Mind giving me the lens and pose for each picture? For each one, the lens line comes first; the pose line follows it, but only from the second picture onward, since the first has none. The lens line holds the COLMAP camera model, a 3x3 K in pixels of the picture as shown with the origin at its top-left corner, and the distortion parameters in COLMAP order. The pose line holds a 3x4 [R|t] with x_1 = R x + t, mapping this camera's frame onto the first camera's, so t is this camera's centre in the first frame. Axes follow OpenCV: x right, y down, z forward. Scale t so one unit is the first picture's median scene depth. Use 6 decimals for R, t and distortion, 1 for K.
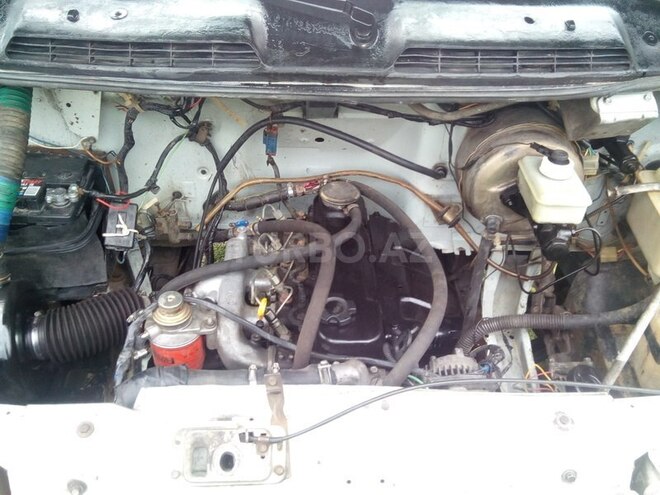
lens RADIAL K [[764.6, 0, 332.2], [0, 764.6, 258.6], [0, 0, 1]] dist [0.000645, -0.018931]
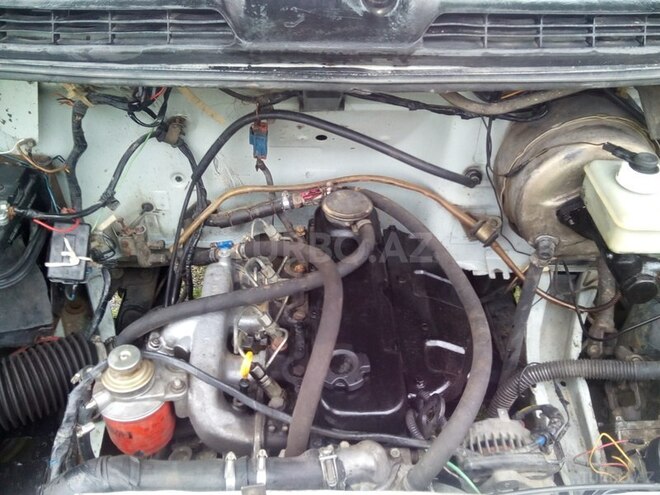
lens RADIAL K [[934.0, 0, 326.9], [0, 934.0, 315.2], [0, 0, 1]] dist [-0.000996, -0.051515]
pose [[0.999888, -0.008095, -0.012556, 0.000447], [0.008527, 0.999361, 0.034715, -0.015079], [0.012267, -0.034819, 0.999318, 0.070221]]
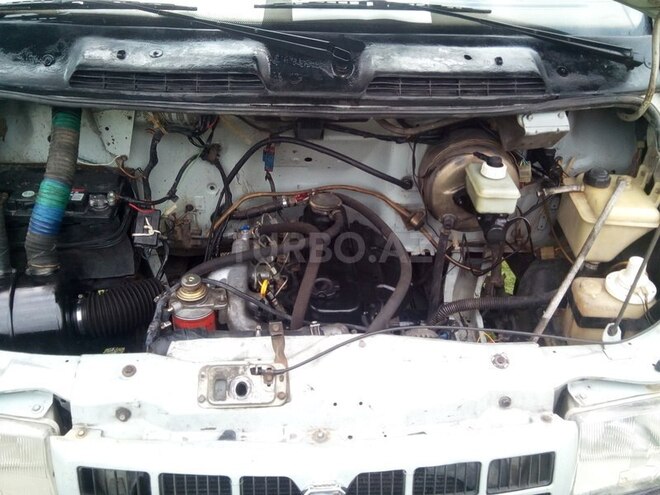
lens RADIAL K [[639.9, 0, 331.3], [0, 639.9, 220.9], [0, 0, 1]] dist [0.000204, -0.020215]
pose [[0.999778, -0.008909, 0.019103, -0.001328], [0.010078, 0.998023, -0.062039, 0.023877], [-0.018512, 0.062218, 0.997891, -0.052610]]
